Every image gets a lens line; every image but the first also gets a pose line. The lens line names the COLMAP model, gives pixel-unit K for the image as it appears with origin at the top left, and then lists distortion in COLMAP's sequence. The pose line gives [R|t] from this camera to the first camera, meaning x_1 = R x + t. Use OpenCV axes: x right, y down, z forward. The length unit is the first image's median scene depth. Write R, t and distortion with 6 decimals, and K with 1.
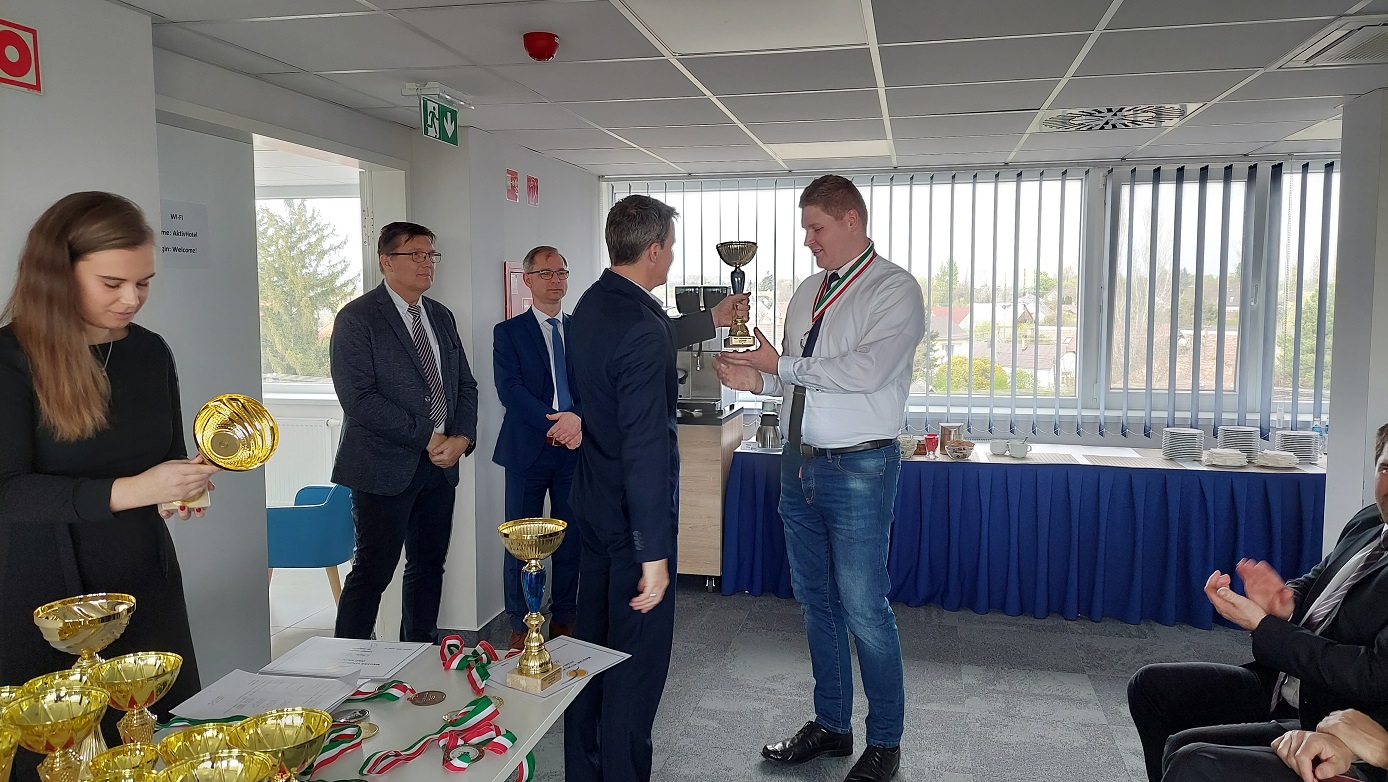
lens RADIAL K [[991.3, 0, 707.7], [0, 991.3, 374.0], [0, 0, 1]] dist [0.081335, -0.097402]
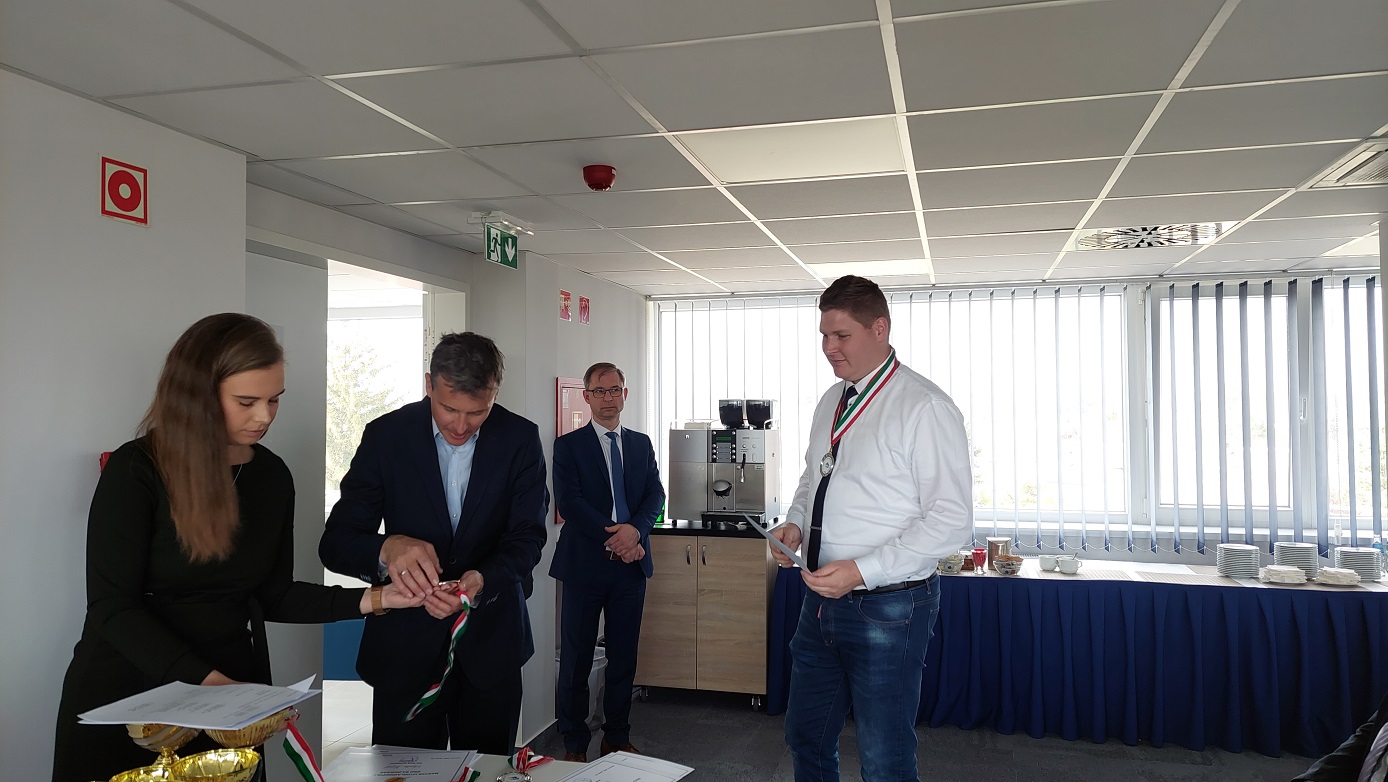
lens RADIAL K [[986.9, 0, 699.4], [0, 986.9, 377.7], [0, 0, 1]] dist [0.083942, -0.098796]
pose [[0.998860, -0.003977, -0.047561, -0.005331], [-0.001415, 0.993618, -0.112791, 0.003531], [0.047706, 0.112729, 0.992480, -0.016563]]
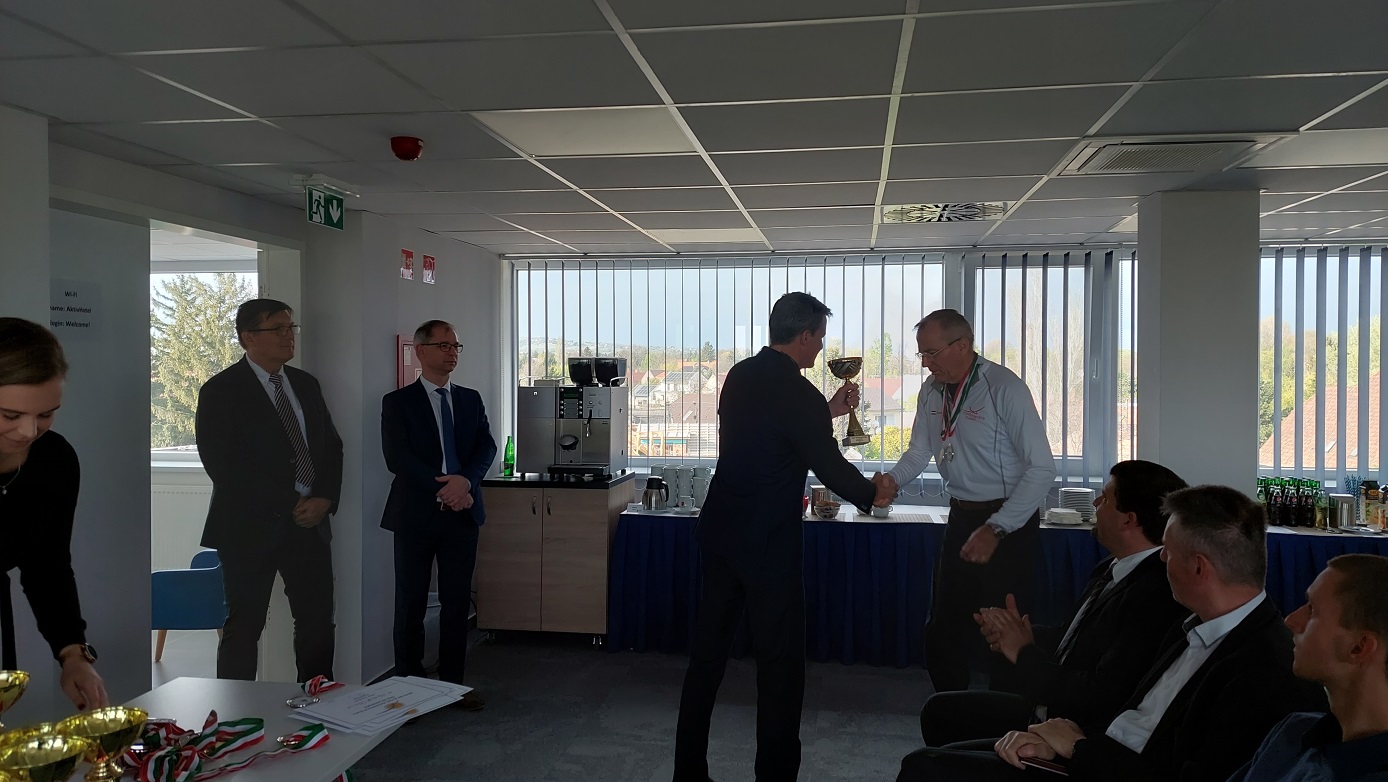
lens RADIAL K [[995.2, 0, 709.9], [0, 995.2, 382.2], [0, 0, 1]] dist [0.086745, -0.096748]
pose [[0.998372, 0.002198, 0.056993, 0.065998], [0.001400, 0.998012, -0.063015, 0.005358], [-0.057018, 0.062992, 0.996384, -0.081466]]
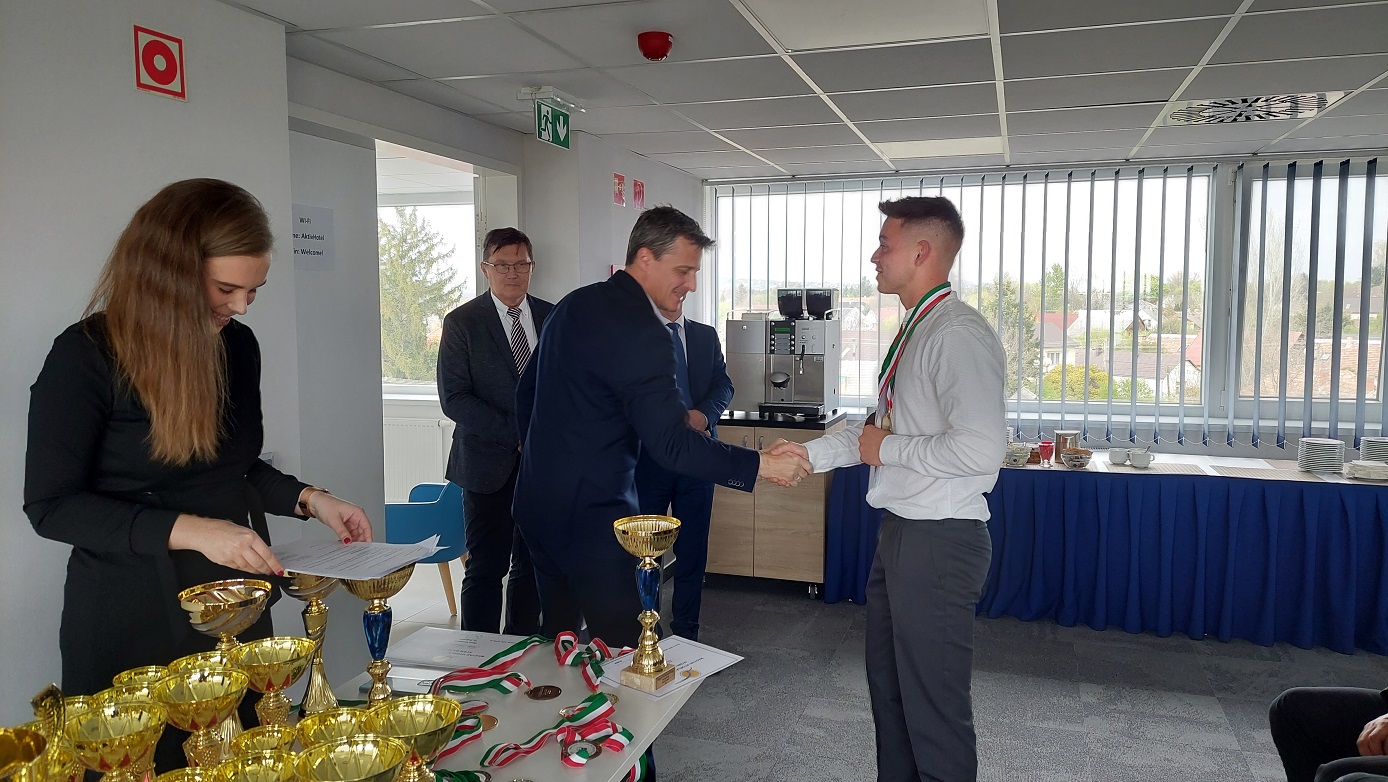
lens RADIAL K [[991.3, 0, 707.7], [0, 991.3, 374.0], [0, 0, 1]] dist [0.081335, -0.097402]
pose [[0.995475, 0.006695, -0.094785, -0.009917], [-0.007355, 0.999951, -0.006612, 0.004001], [0.094736, 0.007279, 0.995476, 0.006616]]
